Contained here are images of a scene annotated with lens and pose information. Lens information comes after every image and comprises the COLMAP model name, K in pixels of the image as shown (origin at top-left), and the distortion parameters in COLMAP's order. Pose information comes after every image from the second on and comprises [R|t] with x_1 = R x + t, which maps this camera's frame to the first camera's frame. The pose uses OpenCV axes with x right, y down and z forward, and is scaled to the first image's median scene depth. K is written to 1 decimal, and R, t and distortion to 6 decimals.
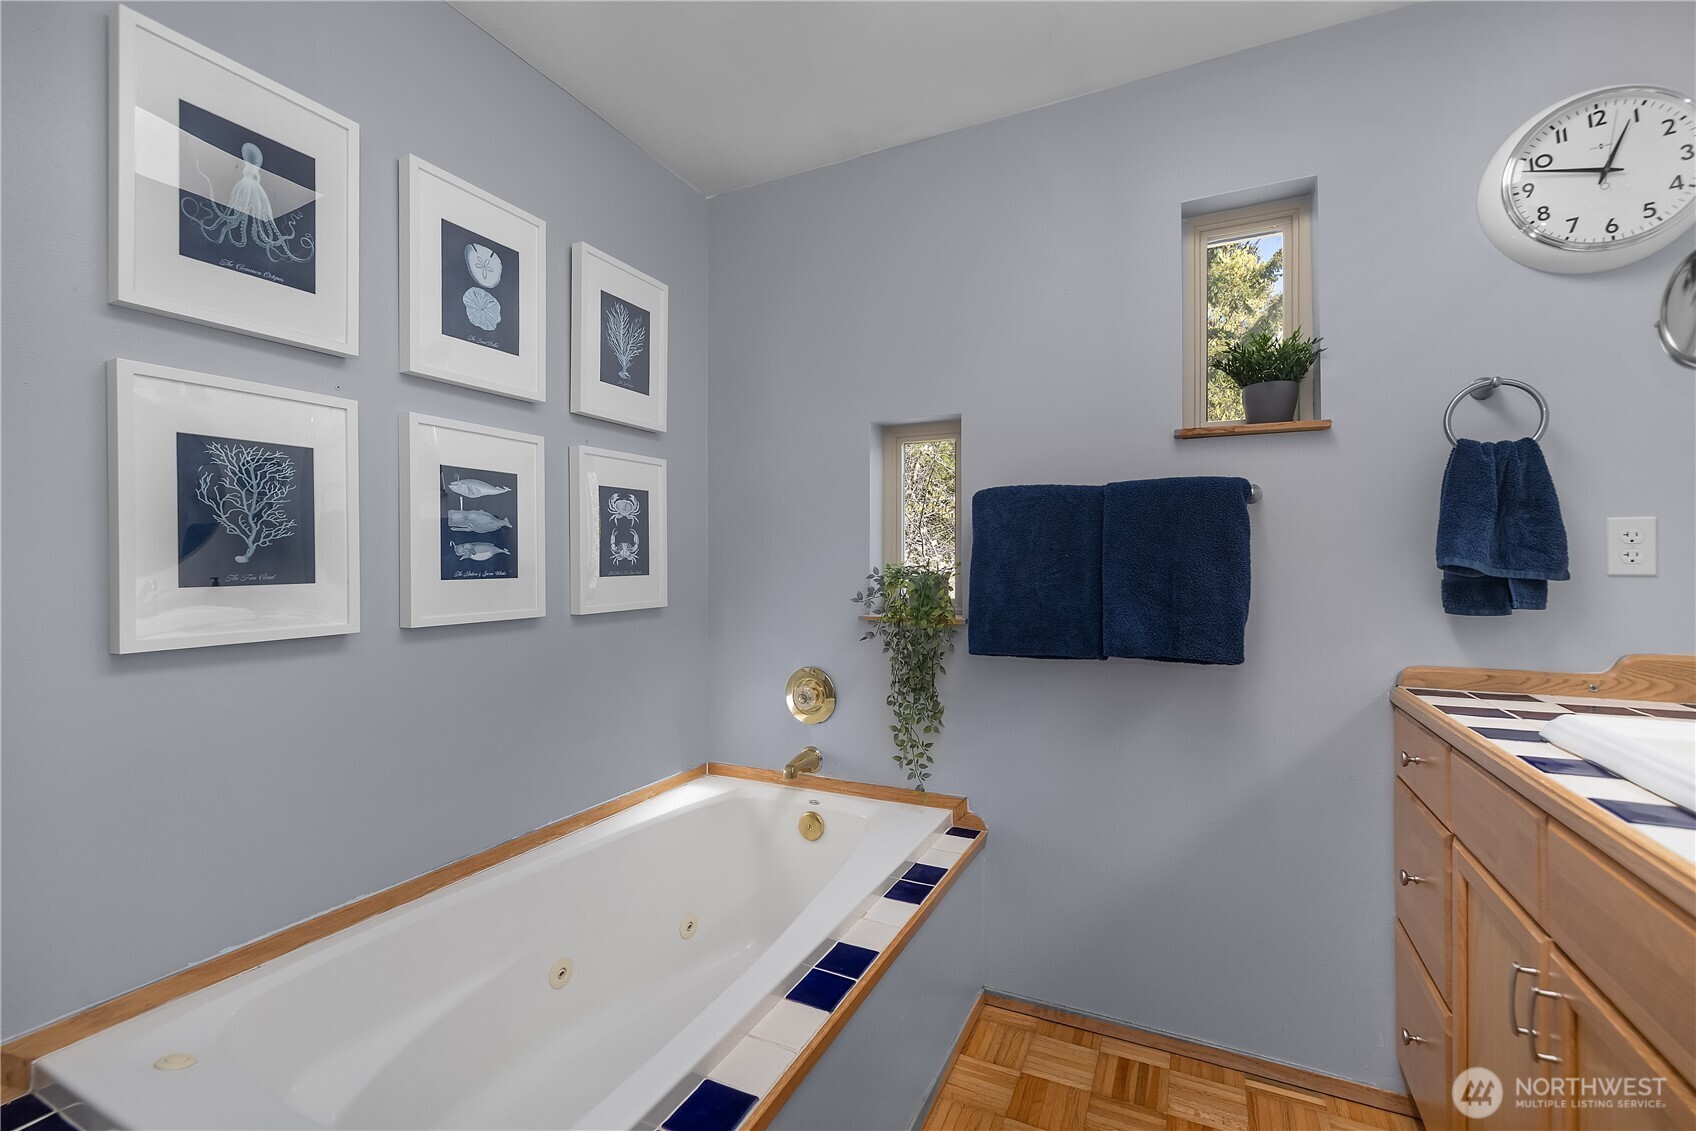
lens RADIAL K [[727.9, 0, 841.8], [0, 727.9, 566.2], [0, 0, 1]] dist [0.001940, -0.000233]
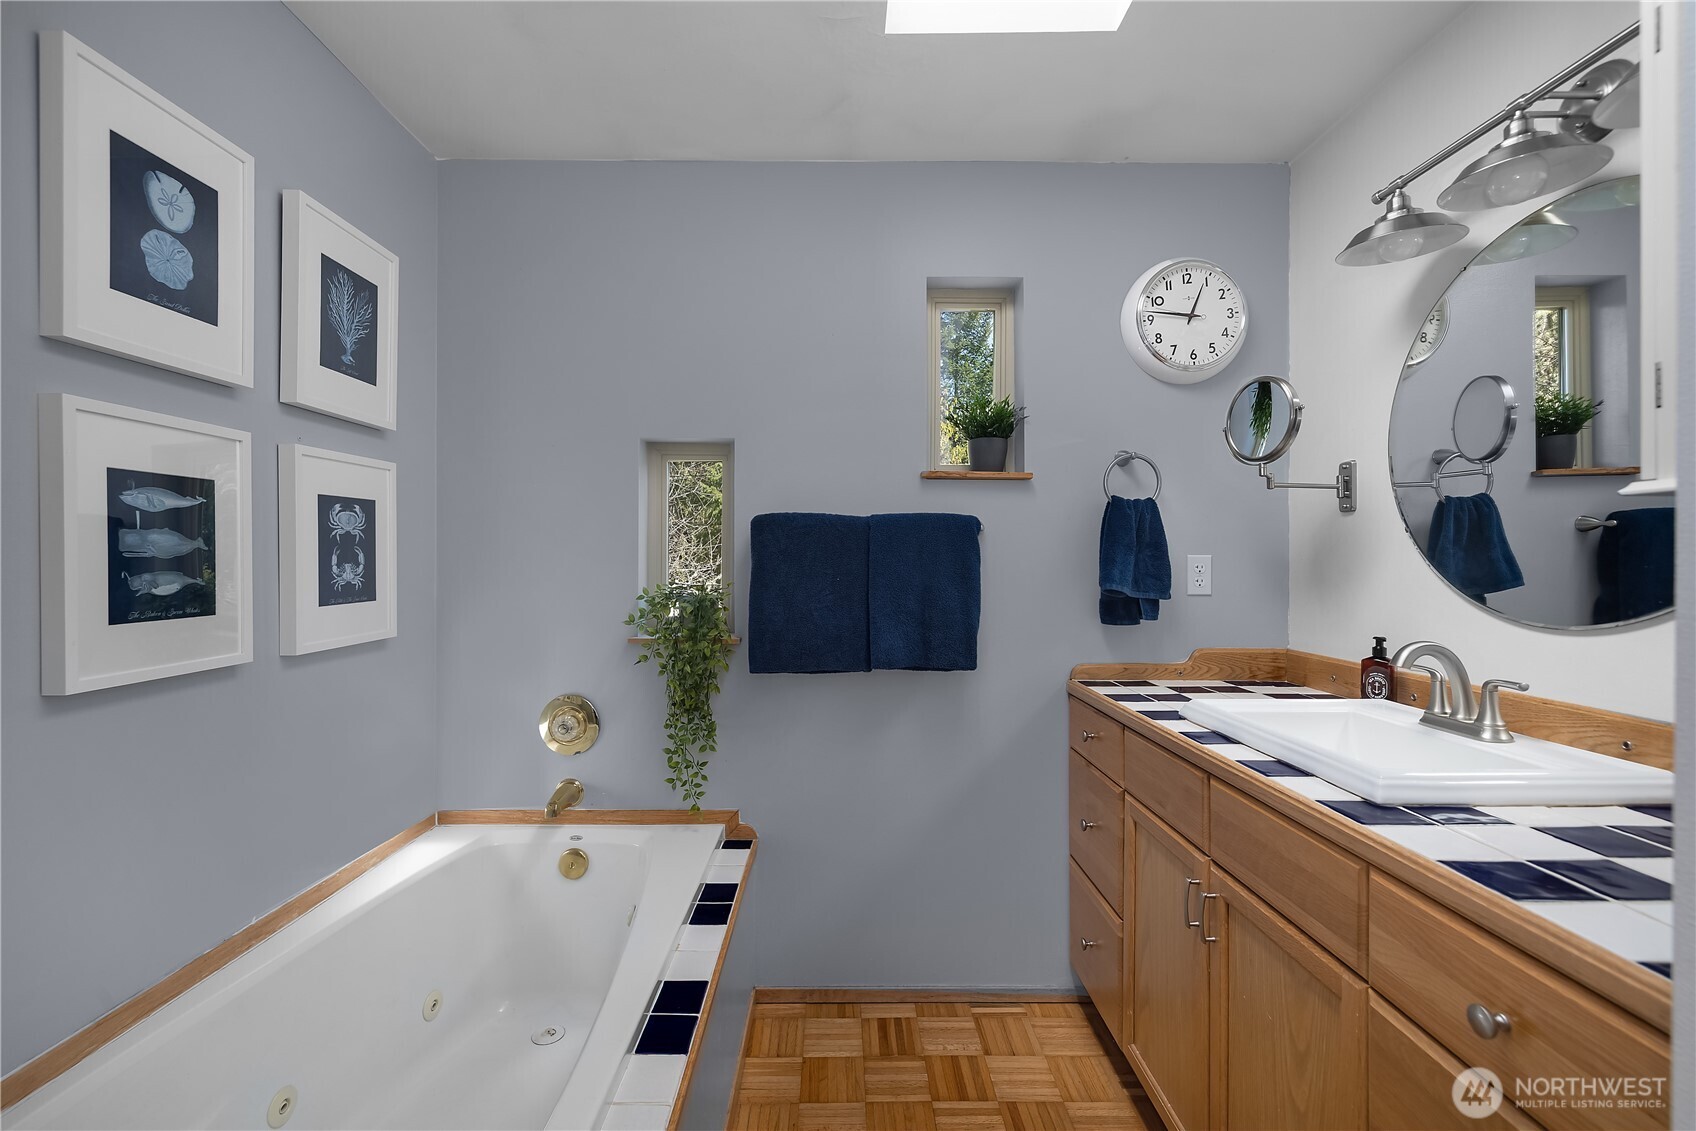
lens RADIAL K [[727.9, 0, 834.3], [0, 727.9, 564.6], [0, 0, 1]] dist [0.001940, -0.000233]
pose [[0.894389, 0.003692, 0.447275, -0.204232], [-0.007458, 0.999950, 0.006658, -0.047131], [-0.447228, -0.009291, 0.894372, 0.017179]]
